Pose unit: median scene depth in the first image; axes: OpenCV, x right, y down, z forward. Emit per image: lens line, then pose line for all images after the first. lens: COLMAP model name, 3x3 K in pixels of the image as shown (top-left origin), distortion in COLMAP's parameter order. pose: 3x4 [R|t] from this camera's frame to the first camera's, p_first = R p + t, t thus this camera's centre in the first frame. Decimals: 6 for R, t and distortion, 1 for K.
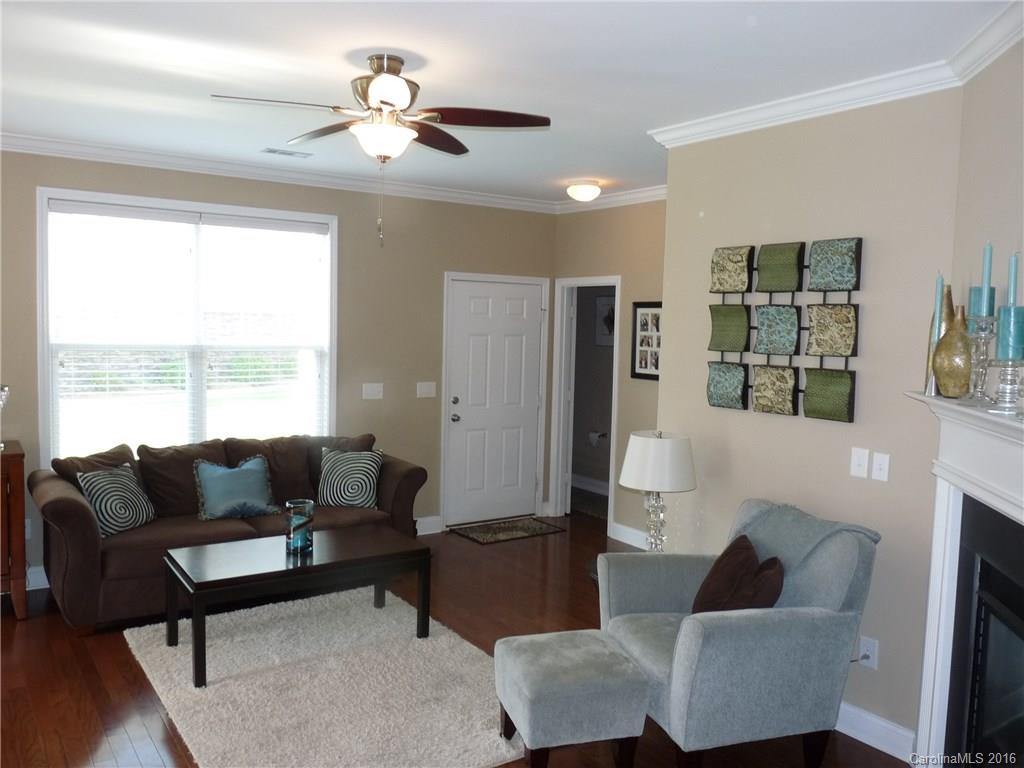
lens RADIAL K [[818.4, 0, 510.2], [0, 818.4, 378.1], [0, 0, 1]] dist [-0.033529, -0.007757]
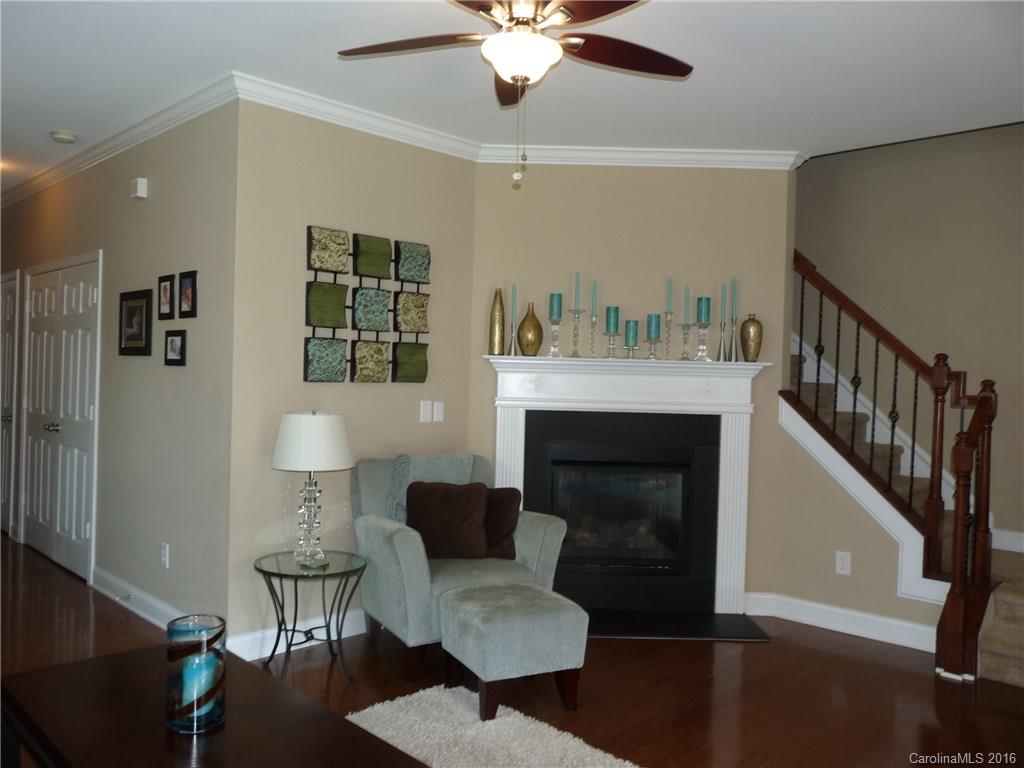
lens RADIAL K [[818.4, 0, 510.2], [0, 818.4, 378.1], [0, 0, 1]] dist [-0.033529, -0.007757]
pose [[-0.192124, -0.041150, 0.980508, -0.818930], [0.028994, 0.998446, 0.047584, -0.011088], [-0.980942, 0.037571, -0.190632, 0.981958]]
